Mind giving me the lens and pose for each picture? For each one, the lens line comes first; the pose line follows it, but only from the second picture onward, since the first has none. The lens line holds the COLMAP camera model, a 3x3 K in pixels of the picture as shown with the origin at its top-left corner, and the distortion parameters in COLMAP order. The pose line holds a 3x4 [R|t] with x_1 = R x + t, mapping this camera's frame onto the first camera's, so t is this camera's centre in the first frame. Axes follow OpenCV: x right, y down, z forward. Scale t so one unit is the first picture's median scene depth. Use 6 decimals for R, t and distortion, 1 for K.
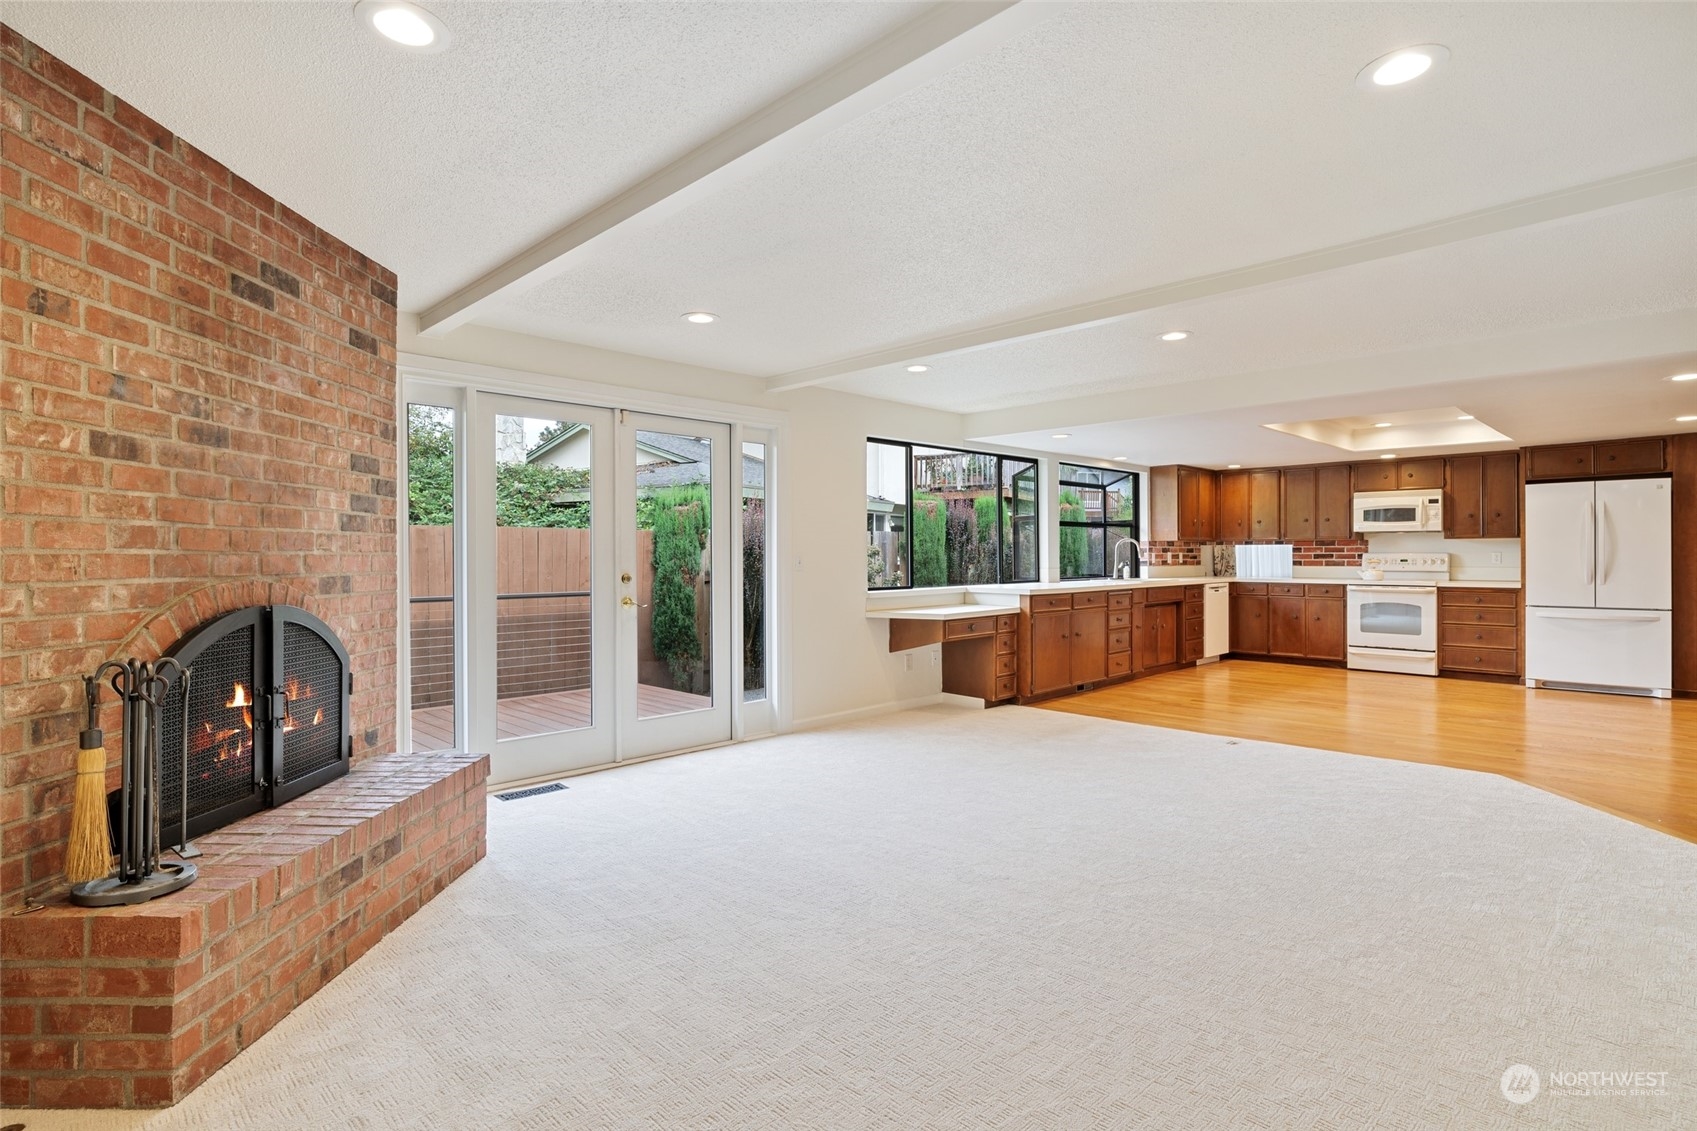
lens RADIAL K [[863.5, 0, 851.8], [0, 863.5, 554.5], [0, 0, 1]] dist [-0.002014, 0.000138]
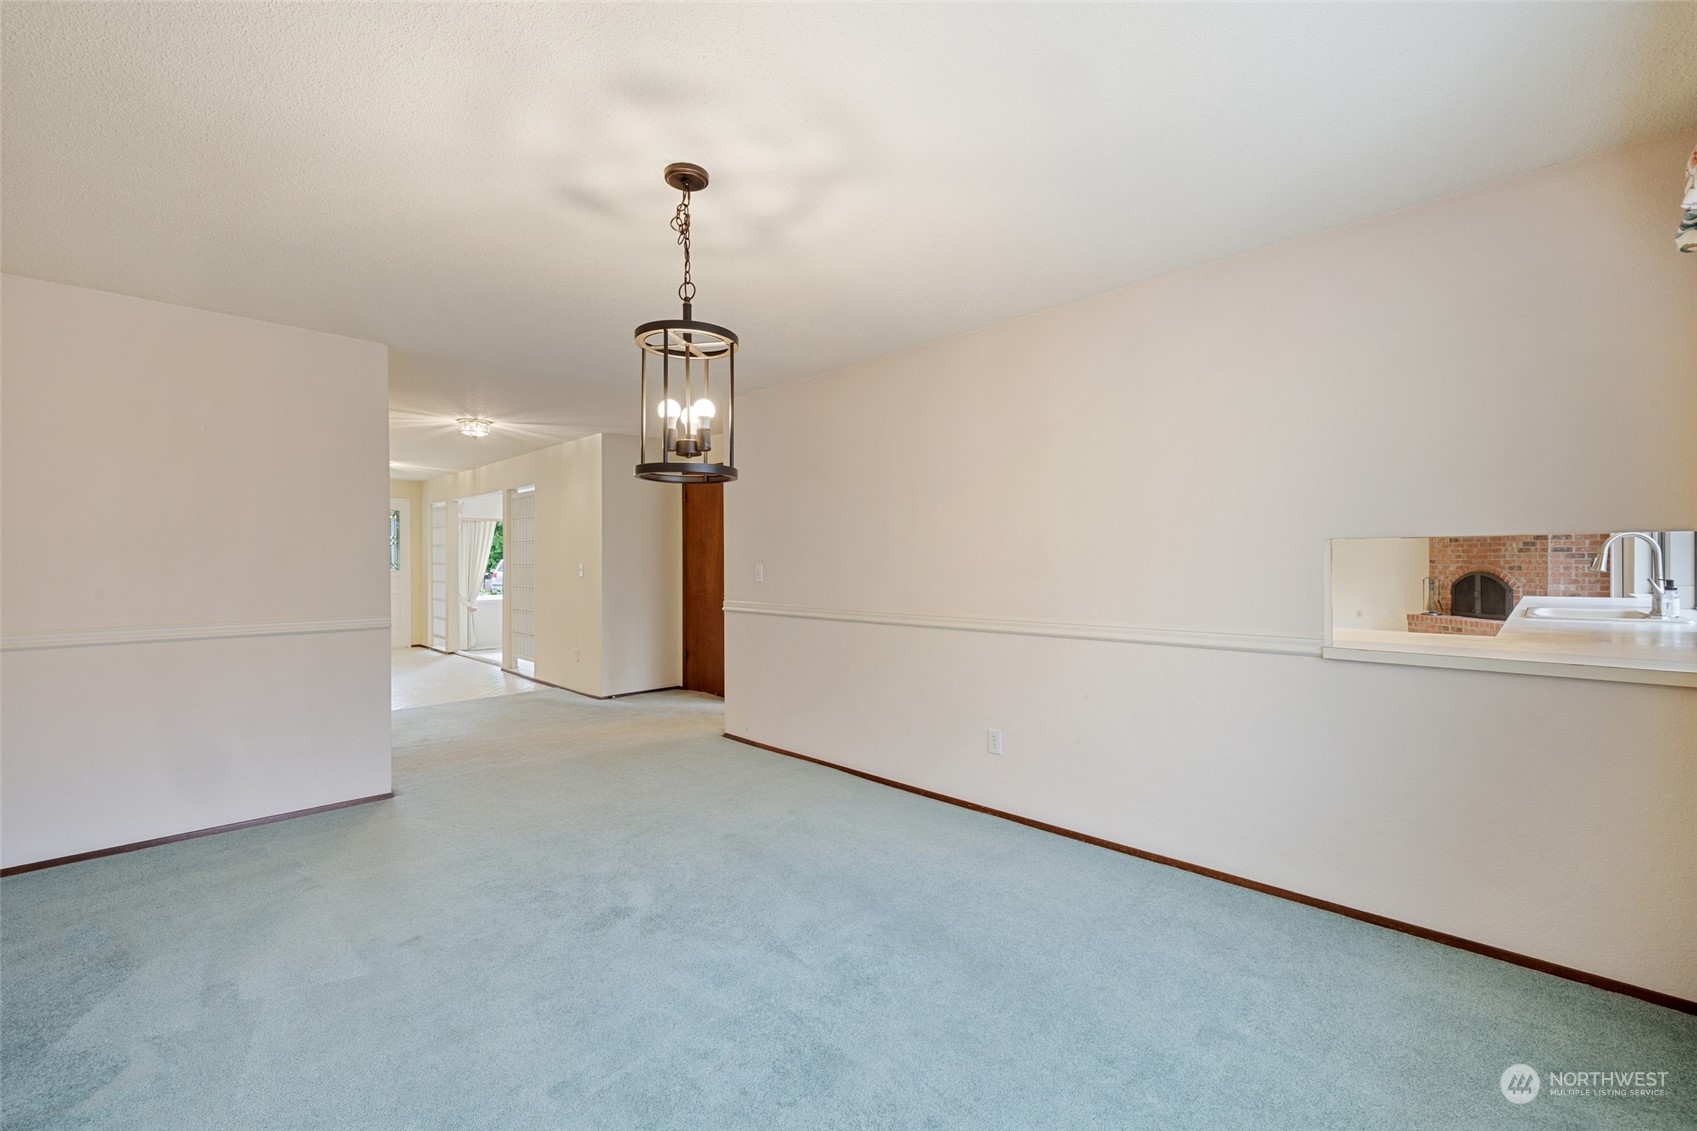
lens RADIAL K [[720.3, 0, 848.8], [0, 720.3, 562.2], [0, 0, 1]] dist [0.002794, -0.000656]
pose [[-0.999856, 0.007560, -0.015214, 2.625422], [0.007569, 0.999971, -0.000481, -0.010081], [0.015210, -0.000596, -0.999884, 4.715264]]
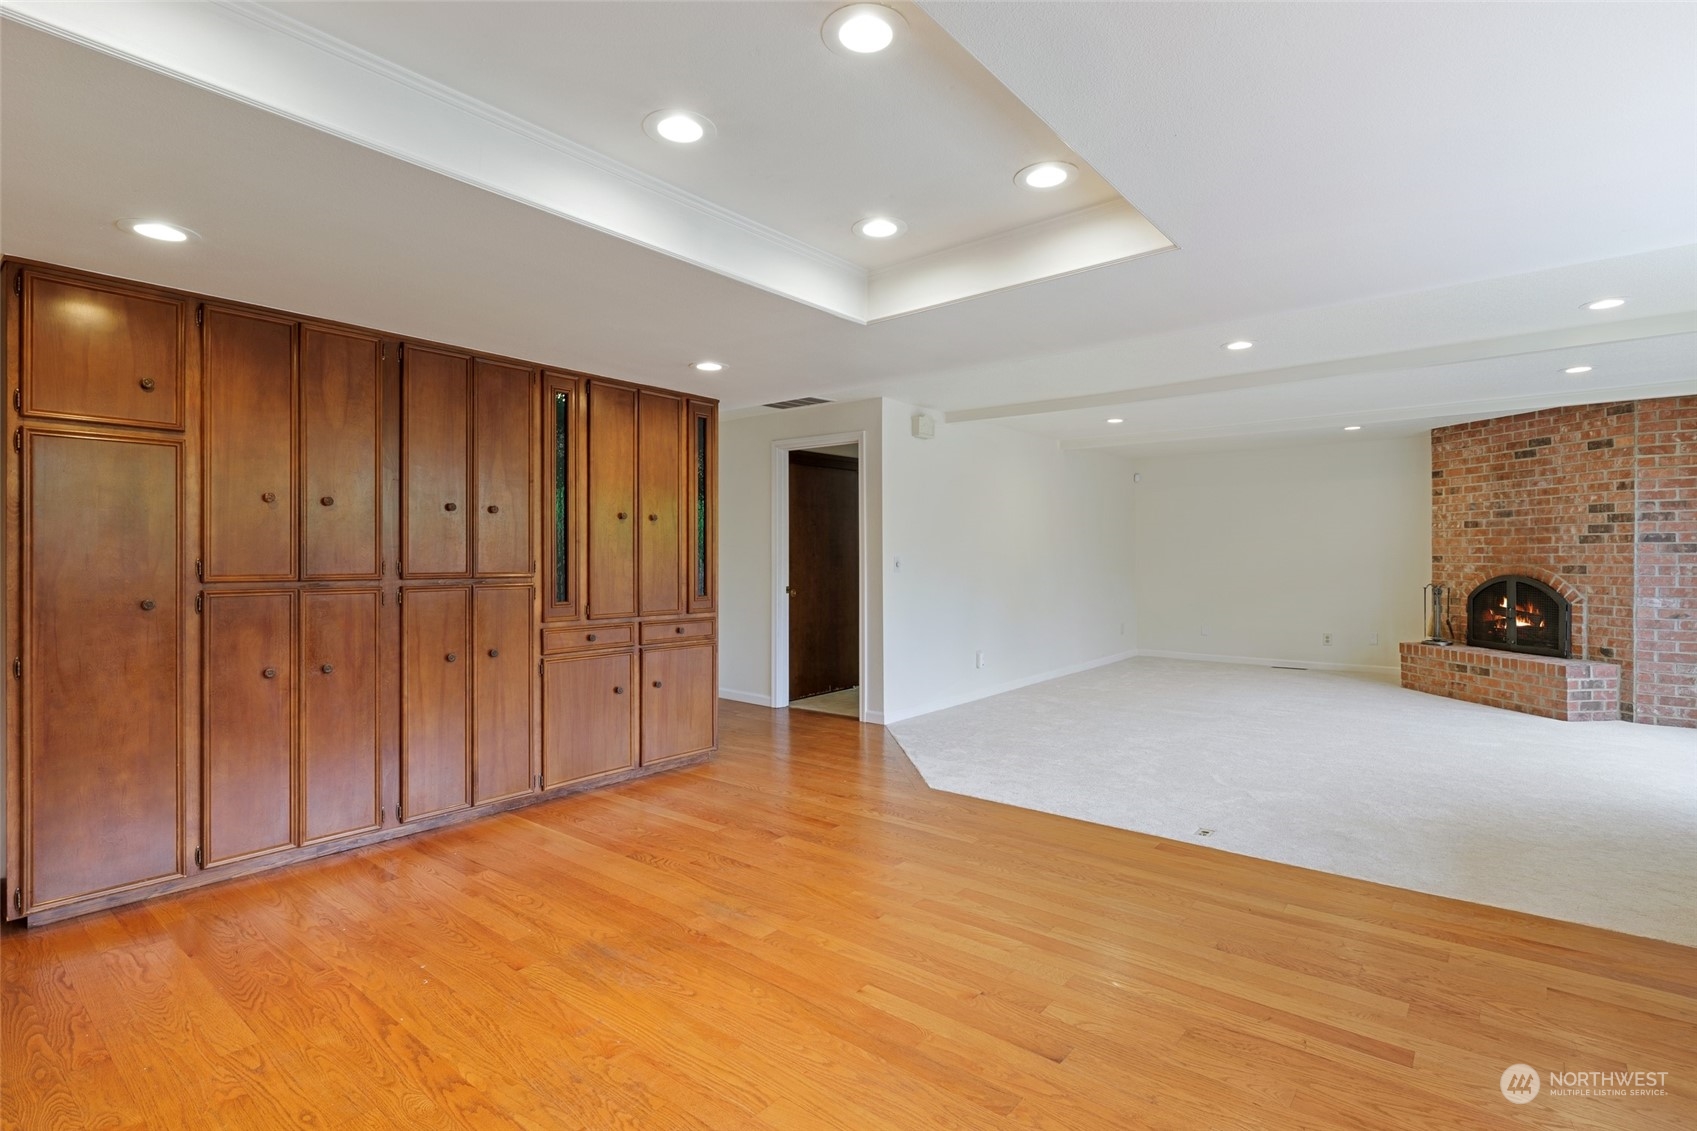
lens RADIAL K [[814.3, 0, 847.9], [0, 814.3, 561.7], [0, 0, 1]] dist [-0.006058, -0.000416]
pose [[-0.994733, 0.008452, -0.102147, 1.648176], [0.008285, 0.999964, 0.002058, -0.003105], [0.102160, 0.001201, -0.994767, 3.350738]]
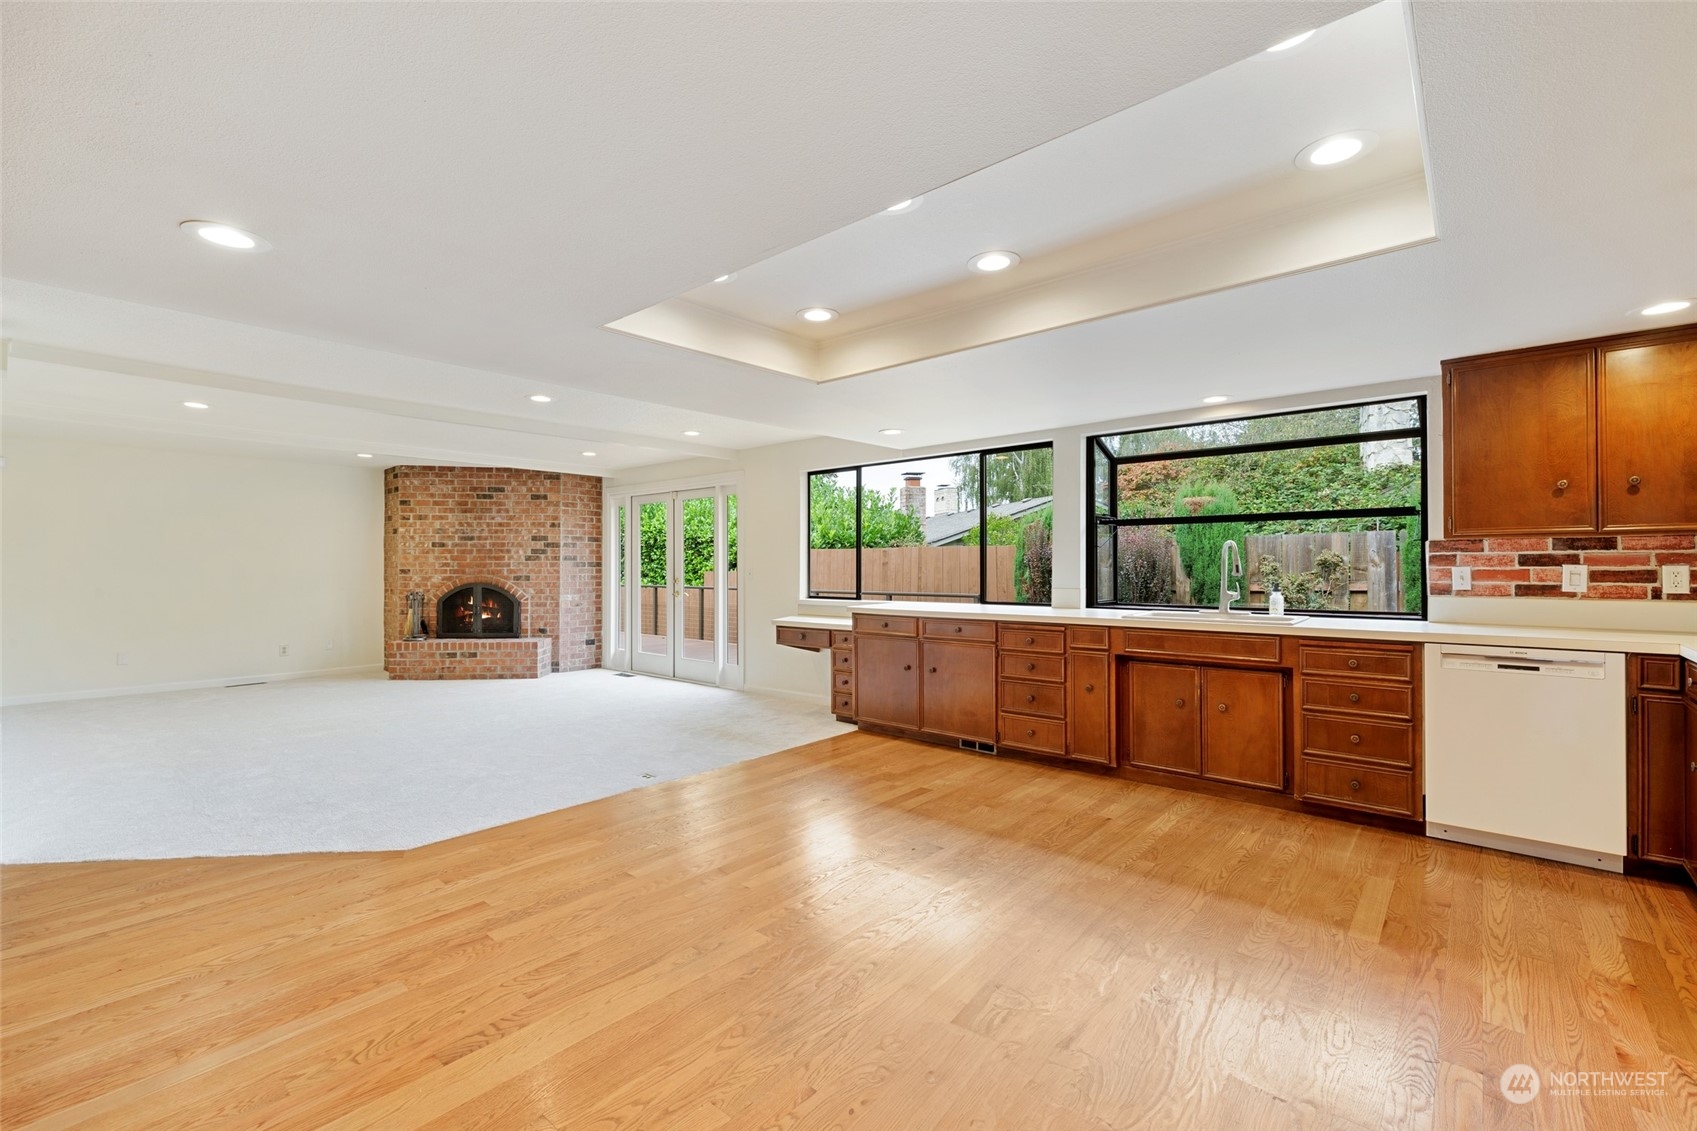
lens RADIAL K [[720.3, 0, 849.8], [0, 720.3, 559.5], [0, 0, 1]] dist [0.002794, -0.000656]
pose [[0.066368, -0.003969, -0.997787, 2.544895], [0.004965, 0.999981, -0.003648, -0.020460], [0.997783, -0.004712, 0.066387, 2.431865]]
